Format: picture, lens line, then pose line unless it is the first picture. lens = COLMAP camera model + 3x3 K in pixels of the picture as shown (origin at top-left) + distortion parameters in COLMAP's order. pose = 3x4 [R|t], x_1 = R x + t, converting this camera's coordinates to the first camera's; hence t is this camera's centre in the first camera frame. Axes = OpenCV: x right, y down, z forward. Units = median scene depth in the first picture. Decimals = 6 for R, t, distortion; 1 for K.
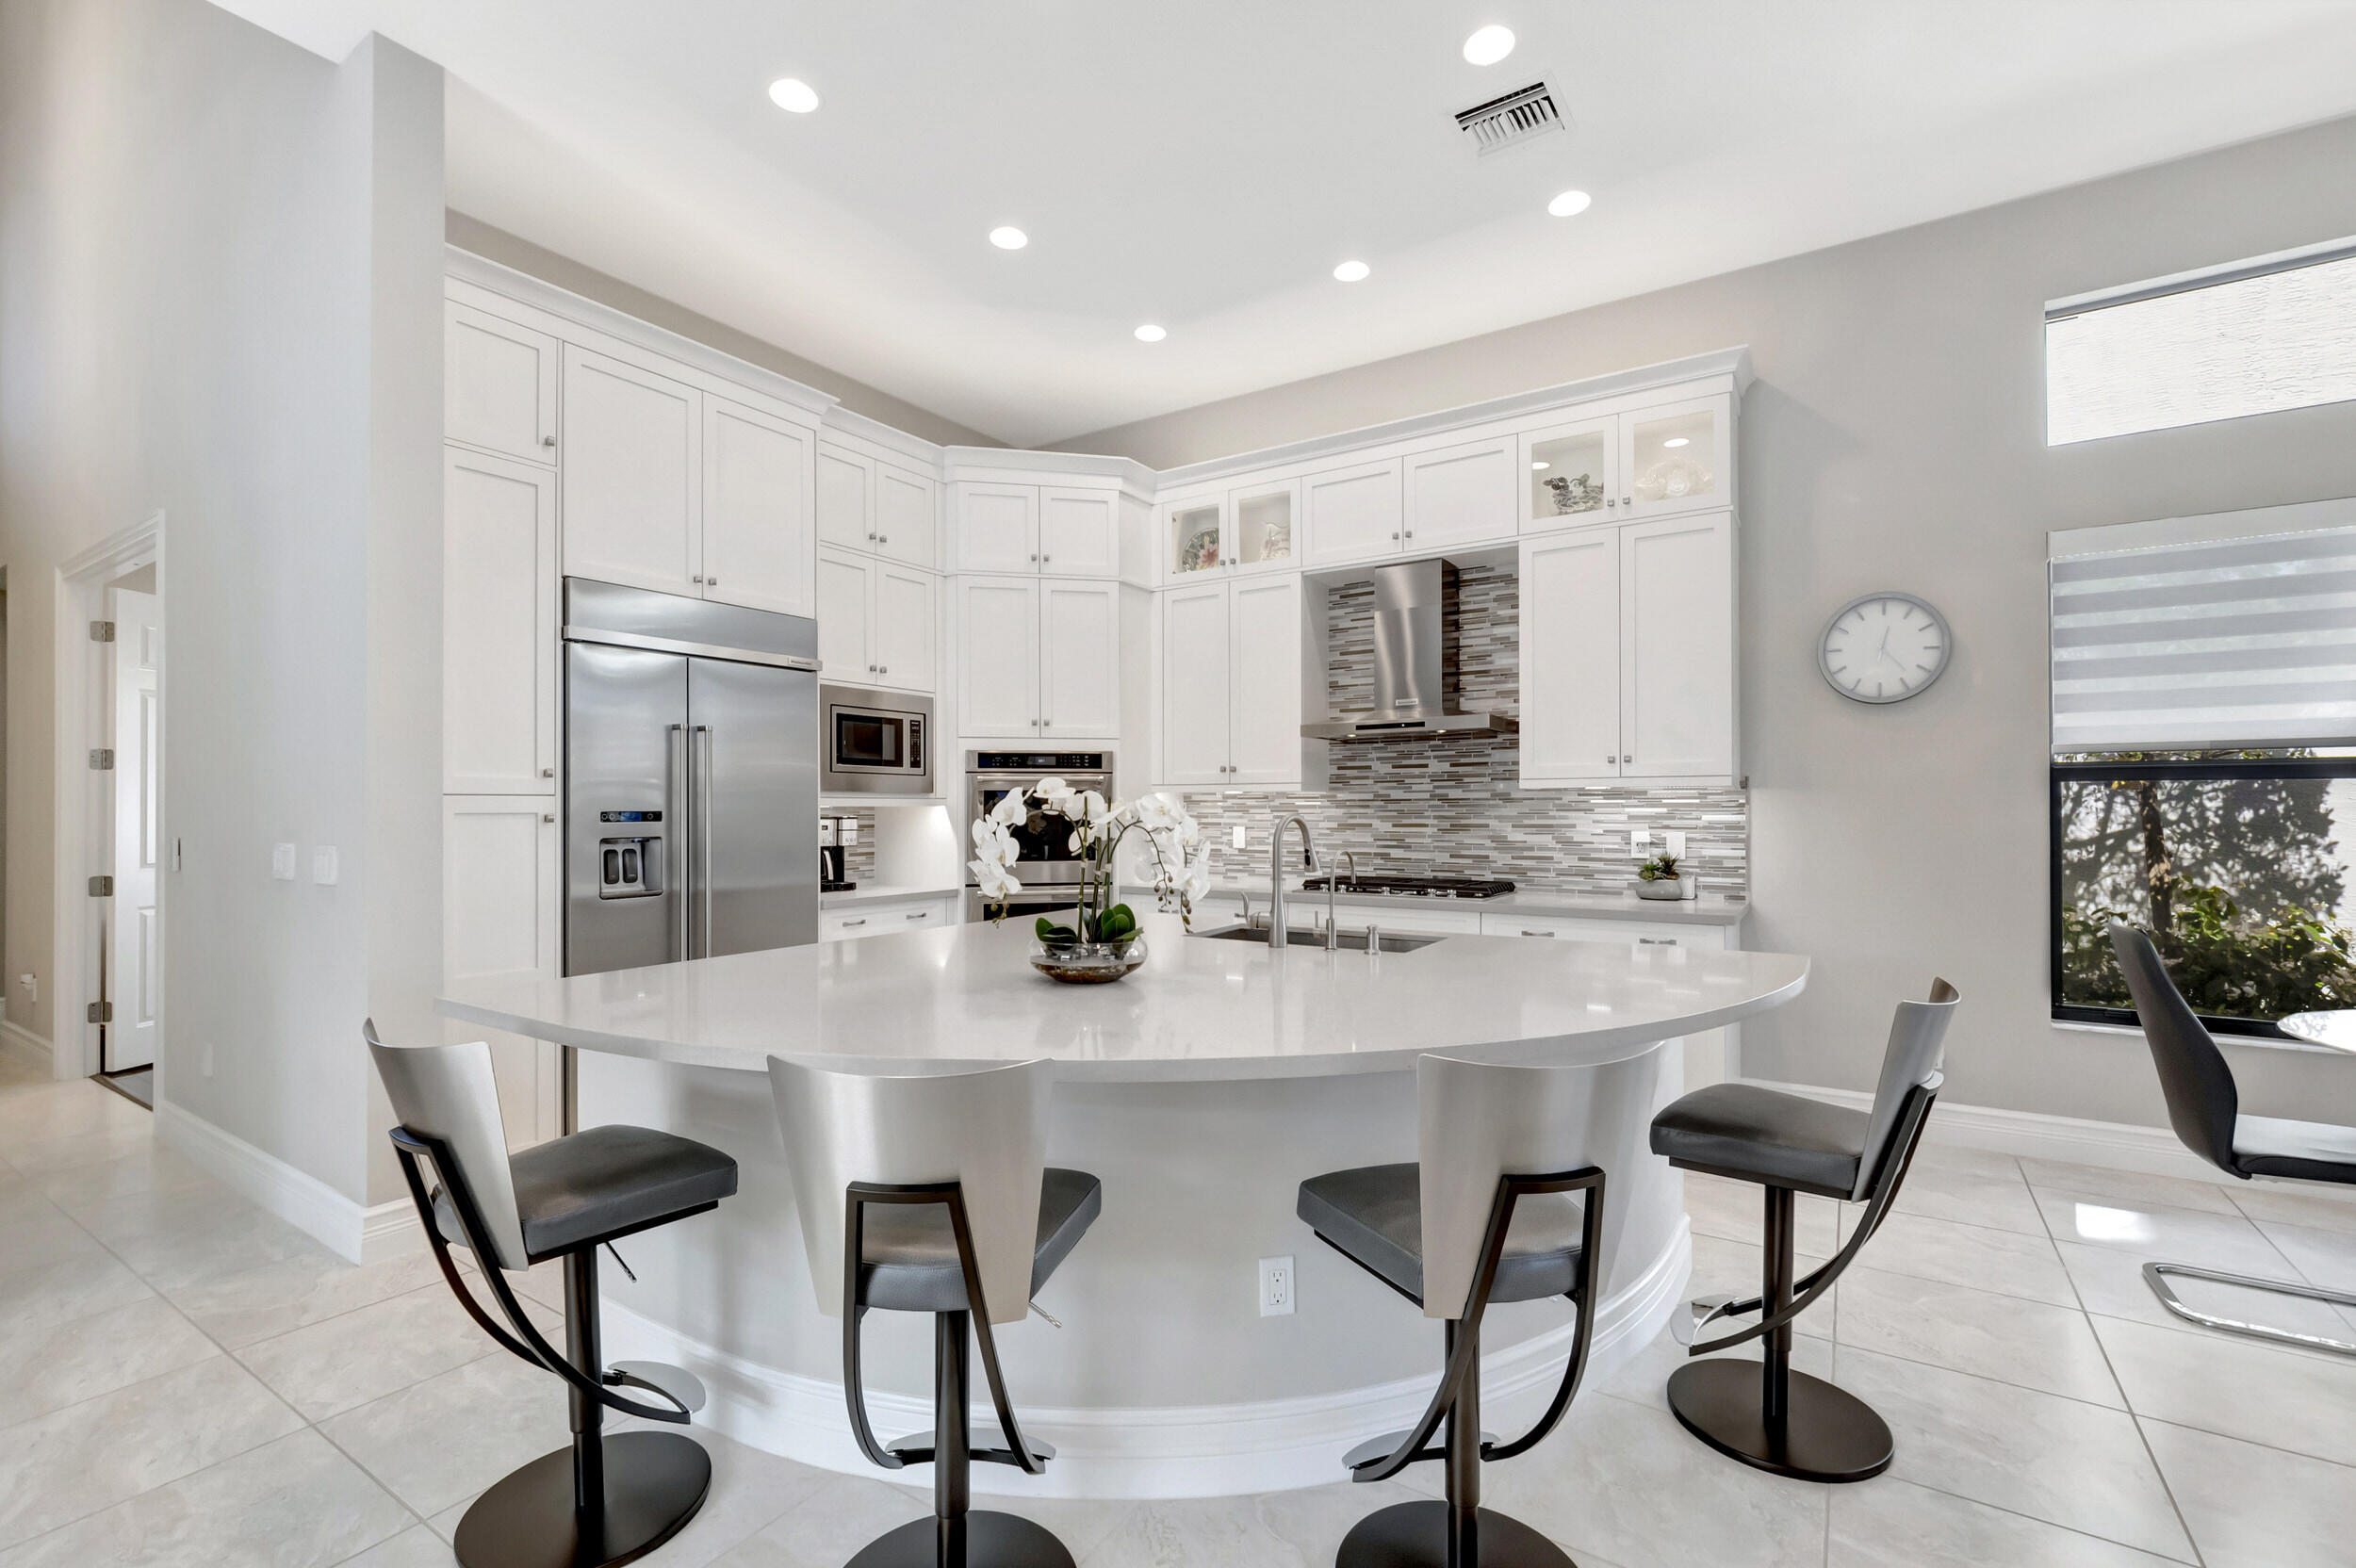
lens RADIAL K [[1053.5, 0, 1170.9], [0, 1053.5, 797.2], [0, 0, 1]] dist [-0.000712, -0.000536]
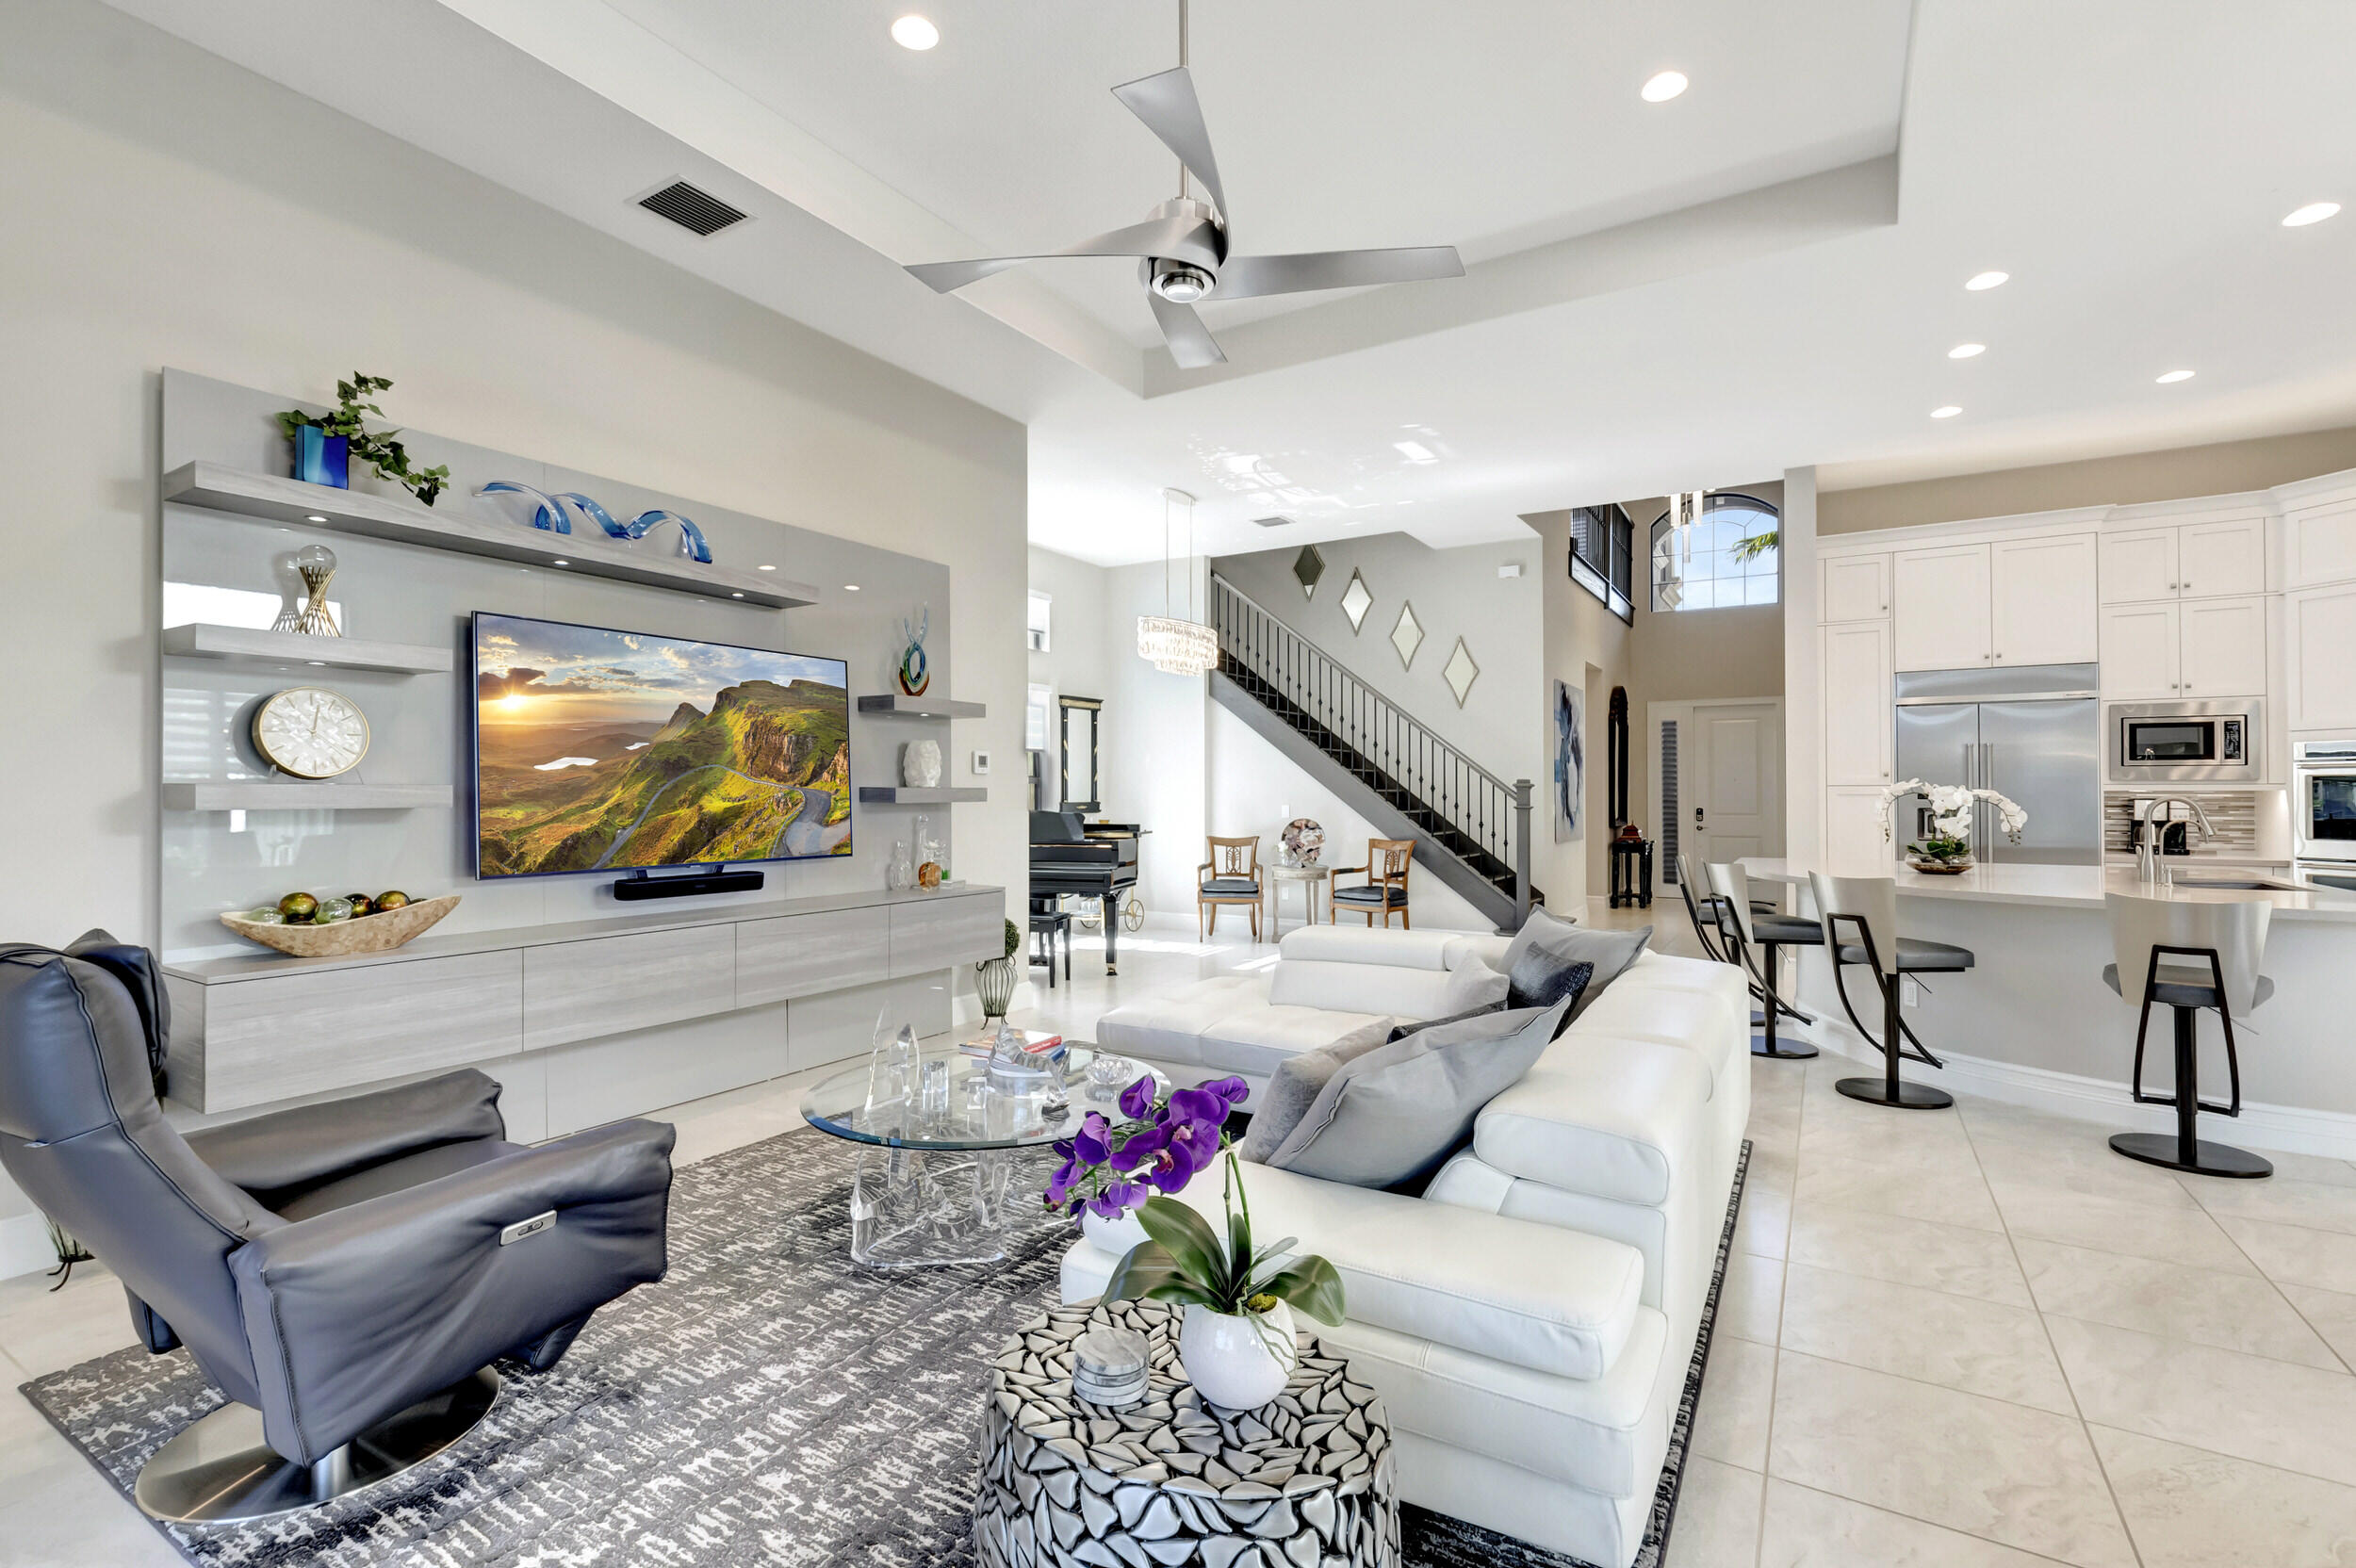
lens RADIAL K [[1053.5, 0, 1157.9], [0, 1053.5, 782.5], [0, 0, 1]] dist [-0.000712, -0.000536]
pose [[0.017553, -0.008998, -0.999805, 1.044702], [0.009326, 0.999917, -0.008835, -0.002235], [0.999802, -0.009169, 0.017636, -0.305443]]
